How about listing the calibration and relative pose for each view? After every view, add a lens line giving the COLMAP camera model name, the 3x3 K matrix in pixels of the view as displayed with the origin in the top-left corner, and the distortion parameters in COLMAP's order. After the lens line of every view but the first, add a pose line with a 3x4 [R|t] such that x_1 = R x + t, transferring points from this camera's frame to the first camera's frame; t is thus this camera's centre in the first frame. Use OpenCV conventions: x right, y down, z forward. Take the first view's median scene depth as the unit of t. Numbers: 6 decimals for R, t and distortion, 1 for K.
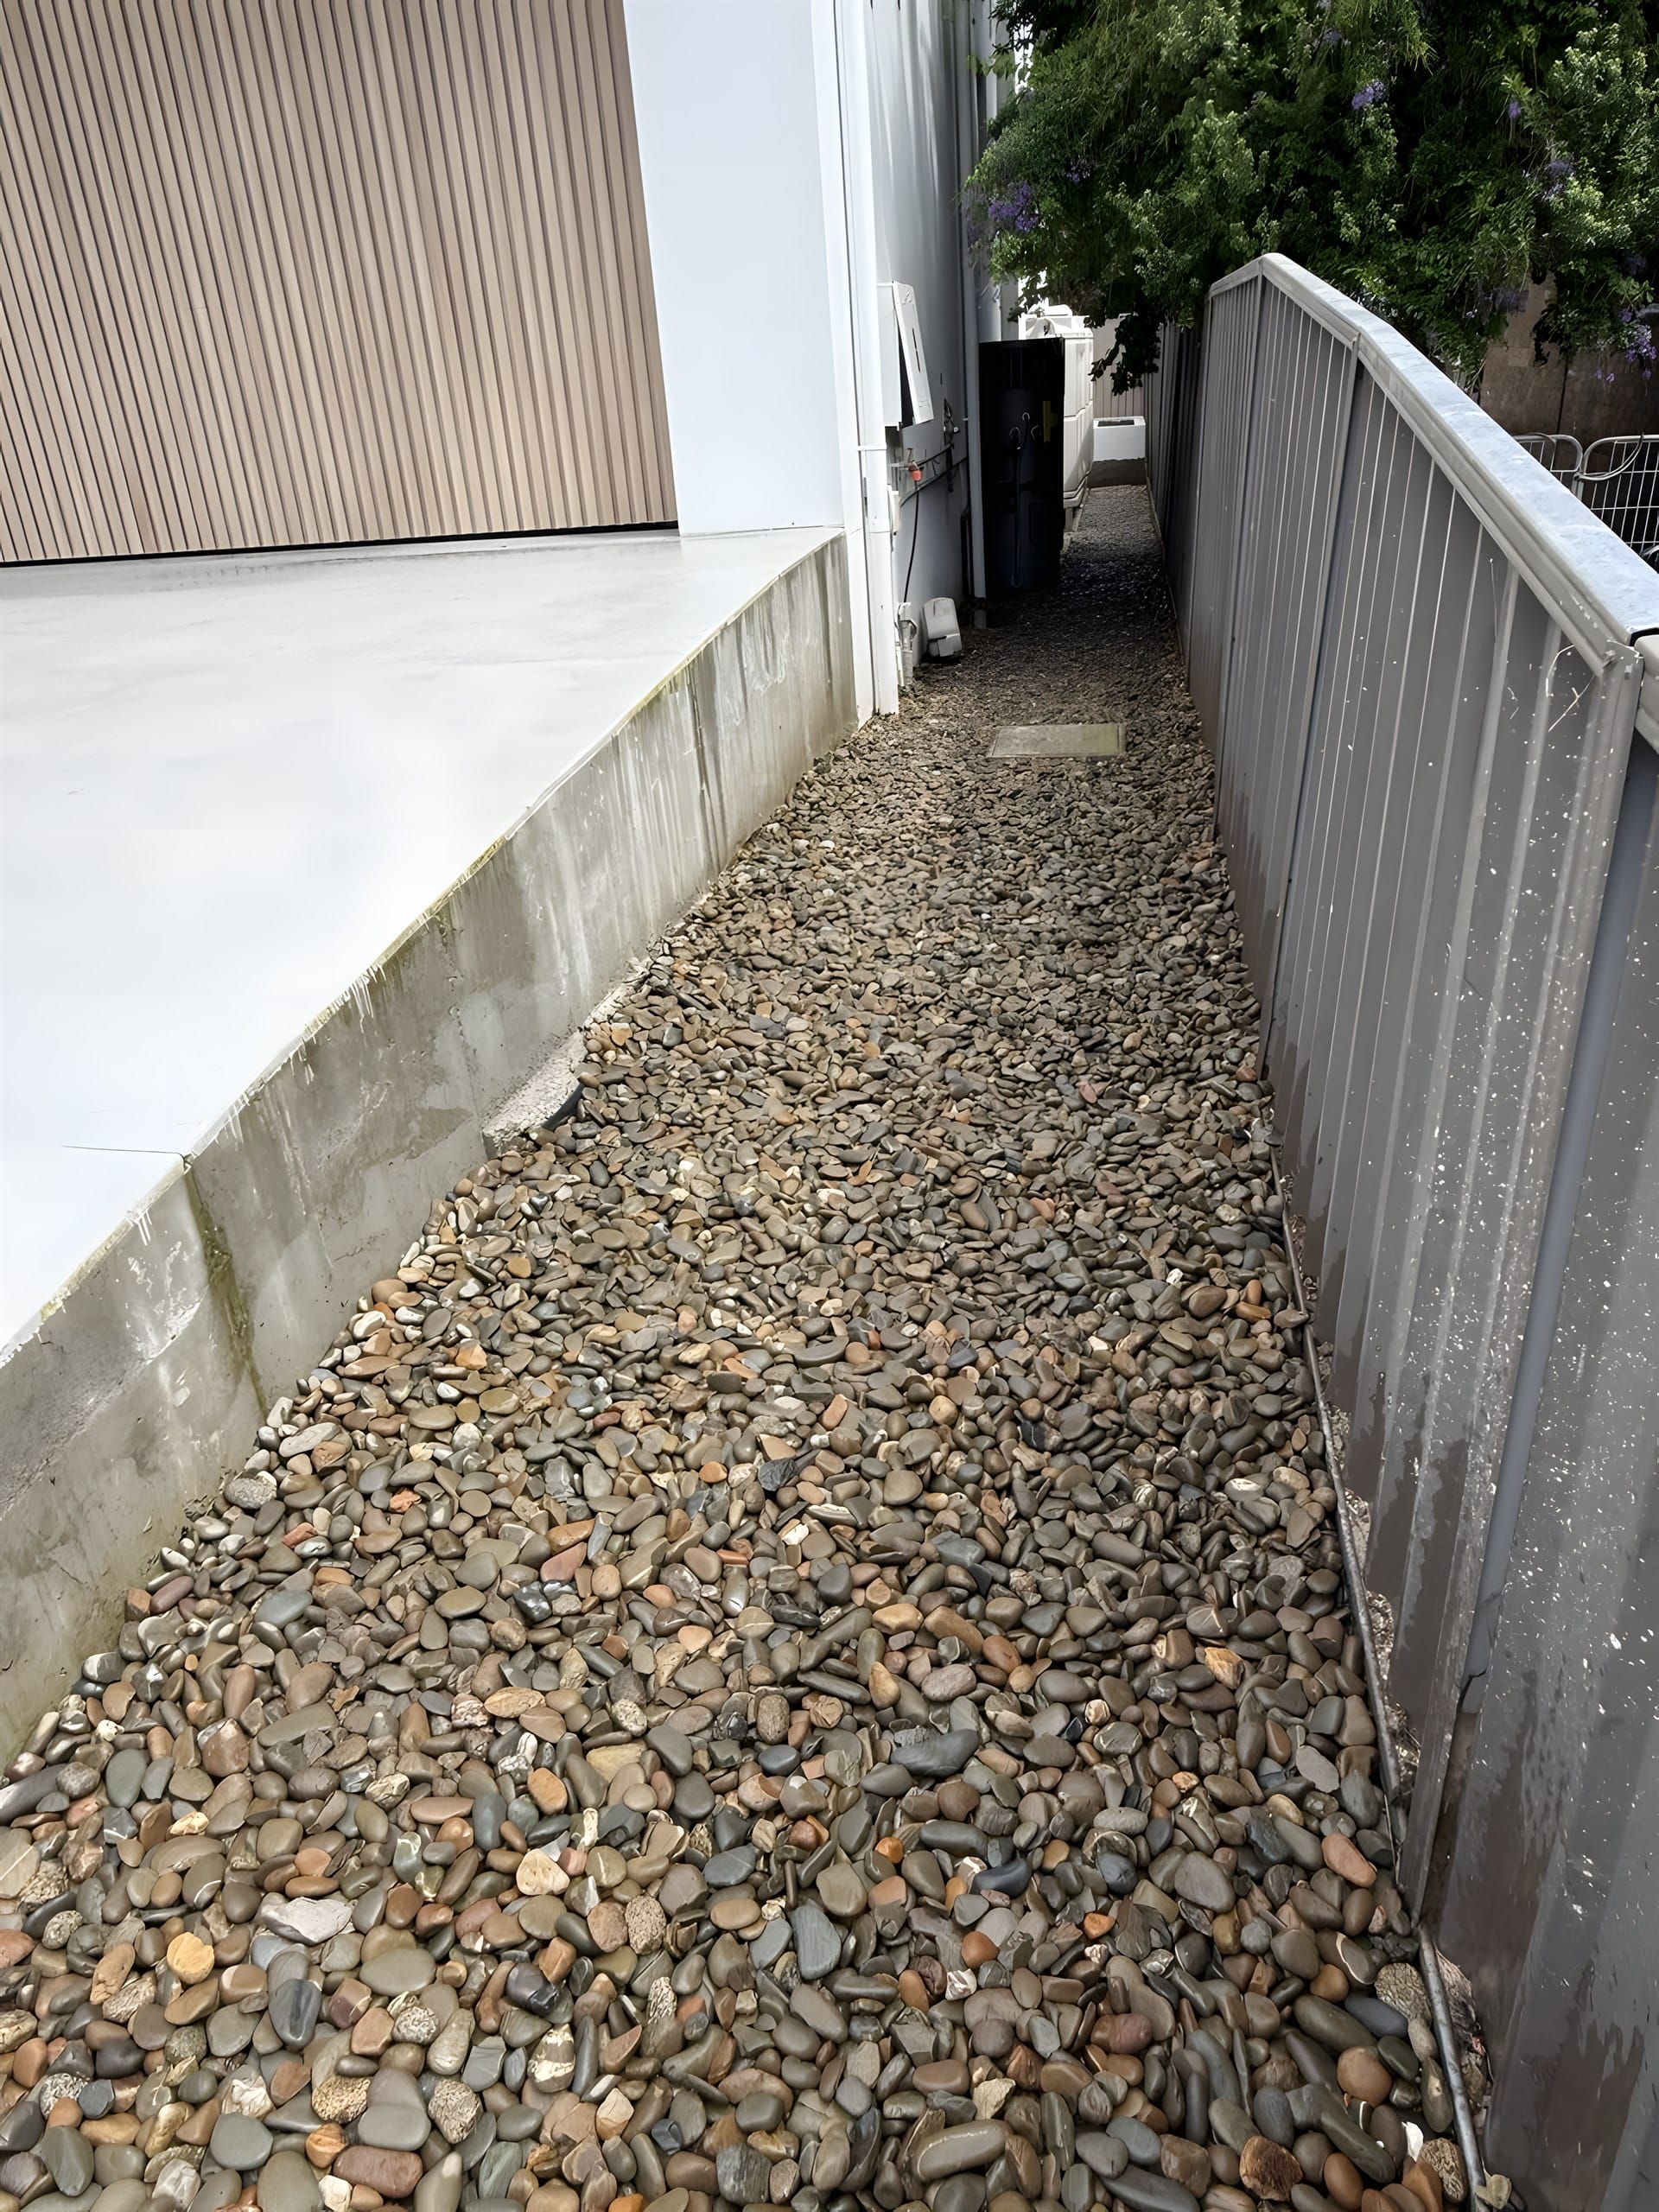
lens RADIAL K [[1544.7, 0, 829.5], [0, 1544.7, 1106.0], [0, 0, 1]] dist [-0.039844, 0.056616]
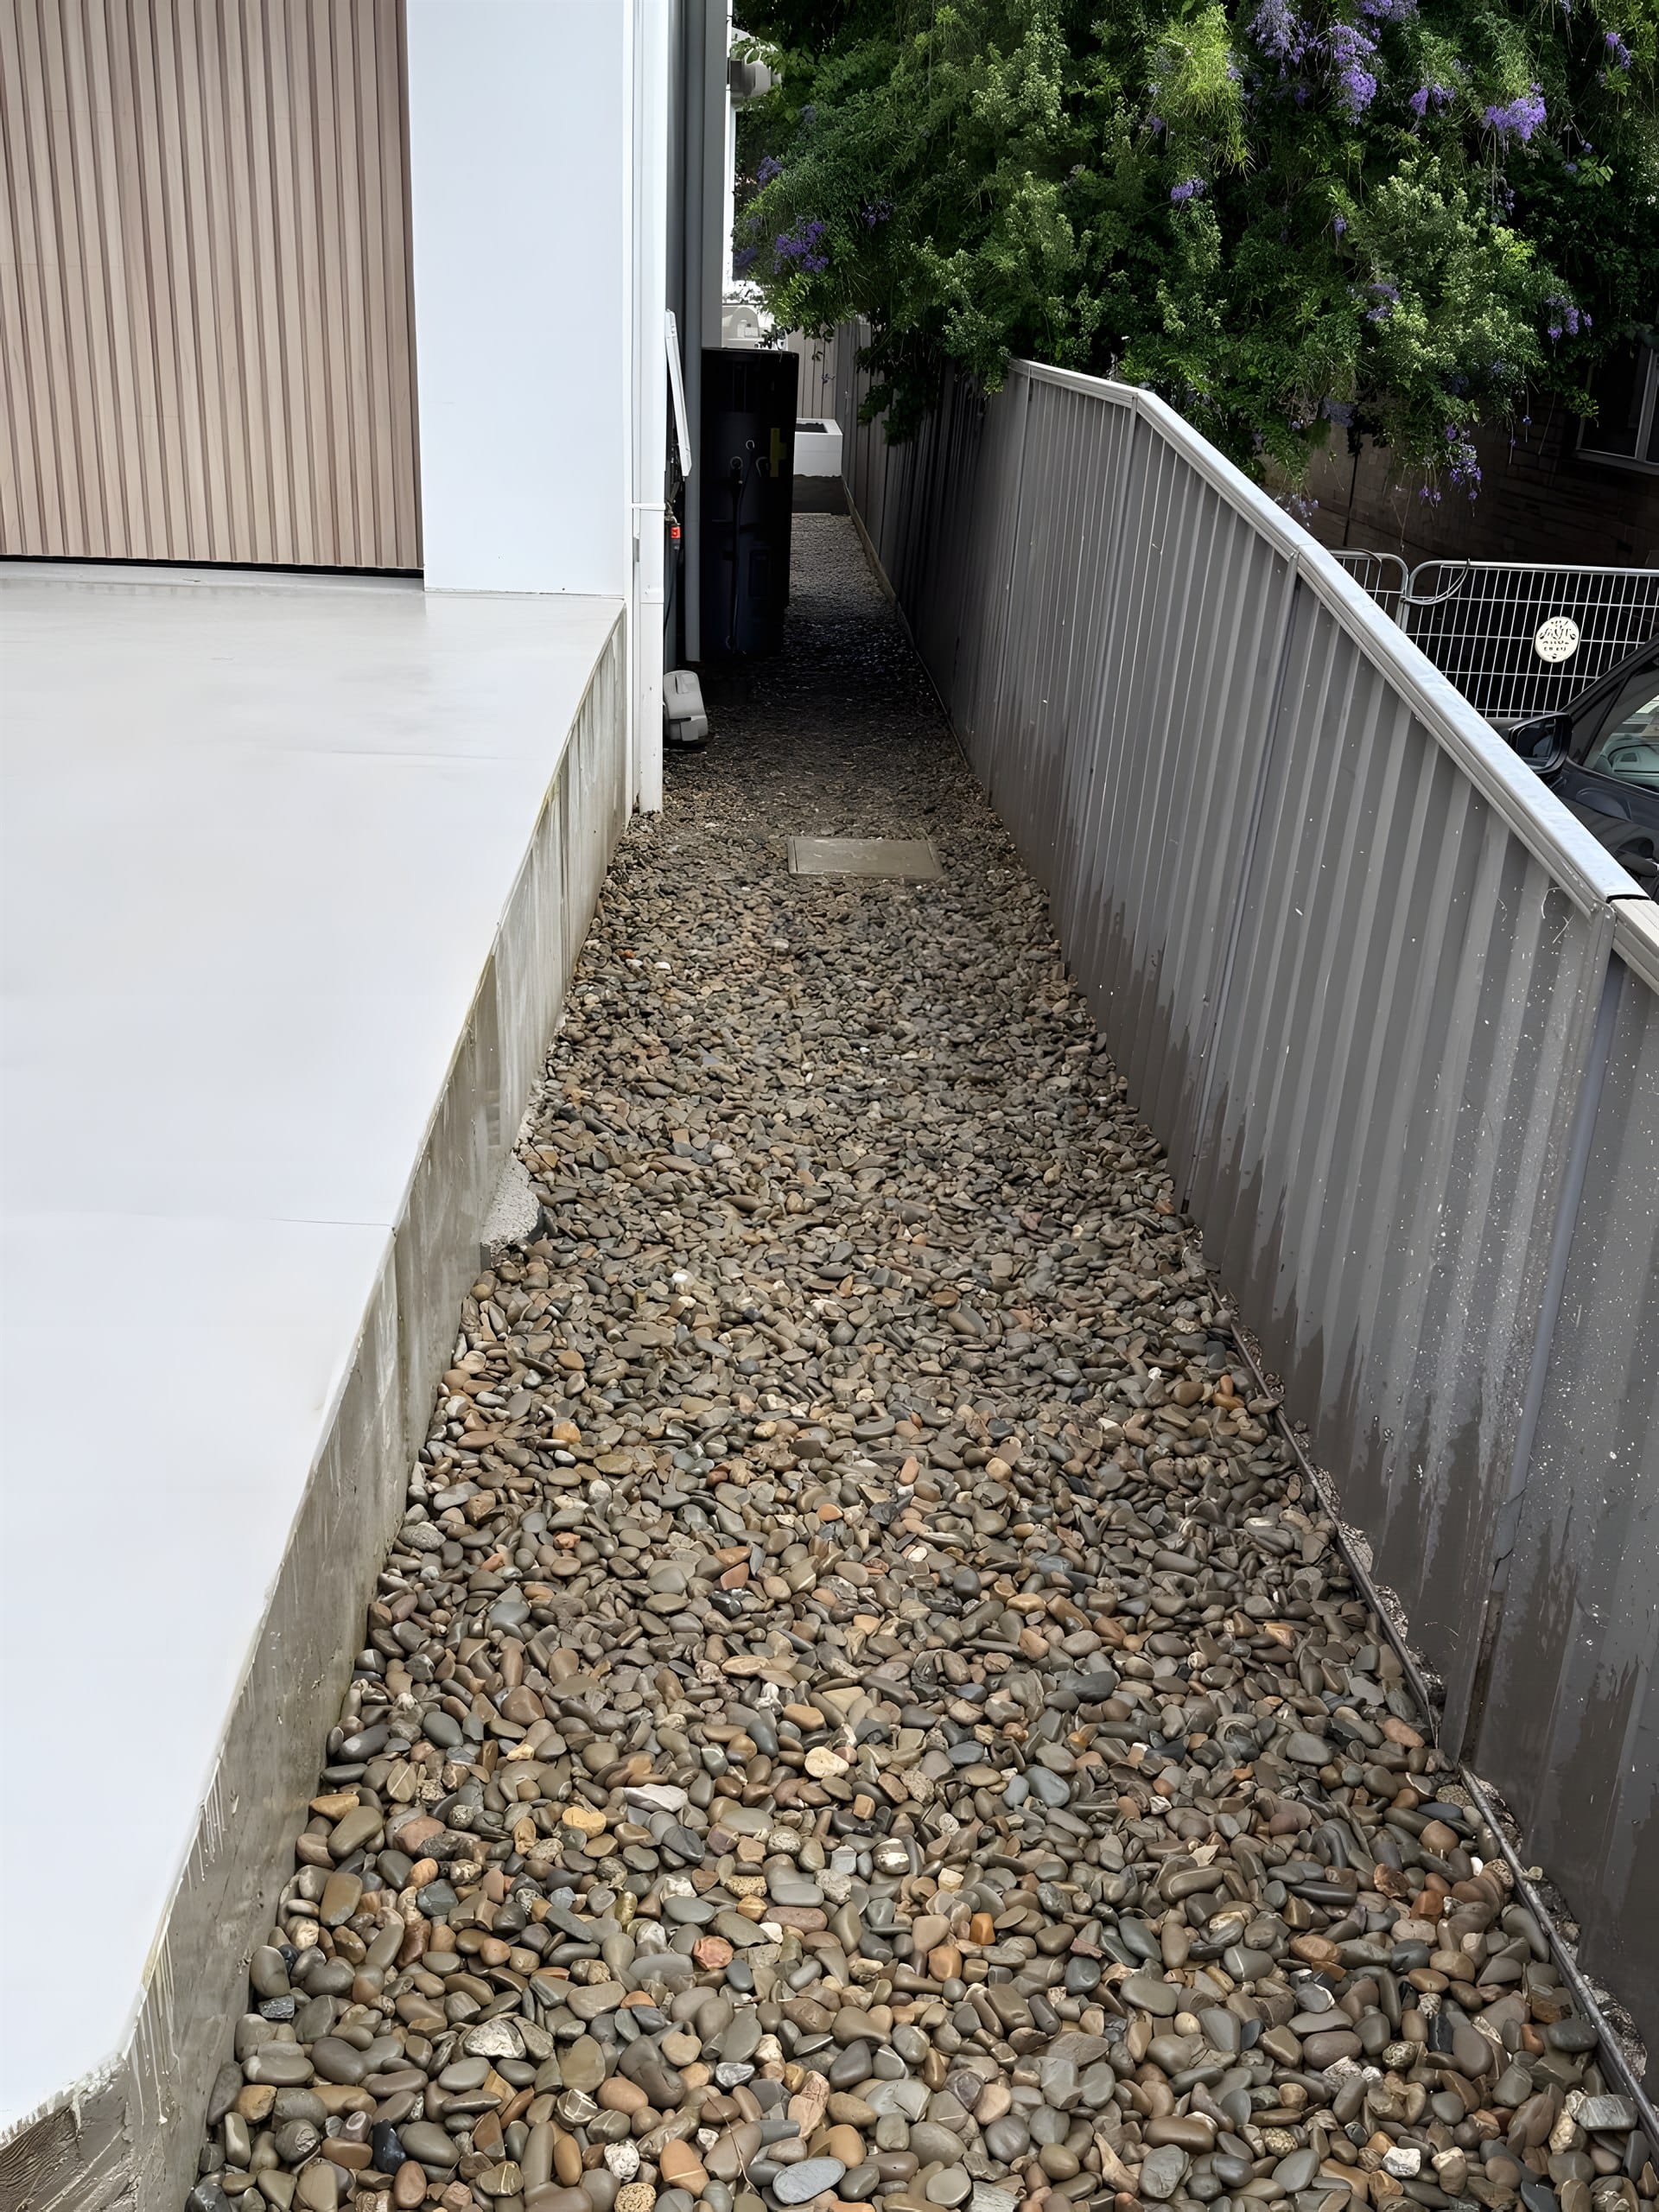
lens RADIAL K [[2209.7, 0, 829.5], [0, 2209.7, 1106.0], [0, 0, 1]] dist [0.119134, -0.192977]
pose [[0.974636, 0.029192, 0.221885, -0.325937], [-0.006341, 0.994660, -0.103009, 0.076359], [-0.223707, 0.098989, 0.969617, -0.459905]]
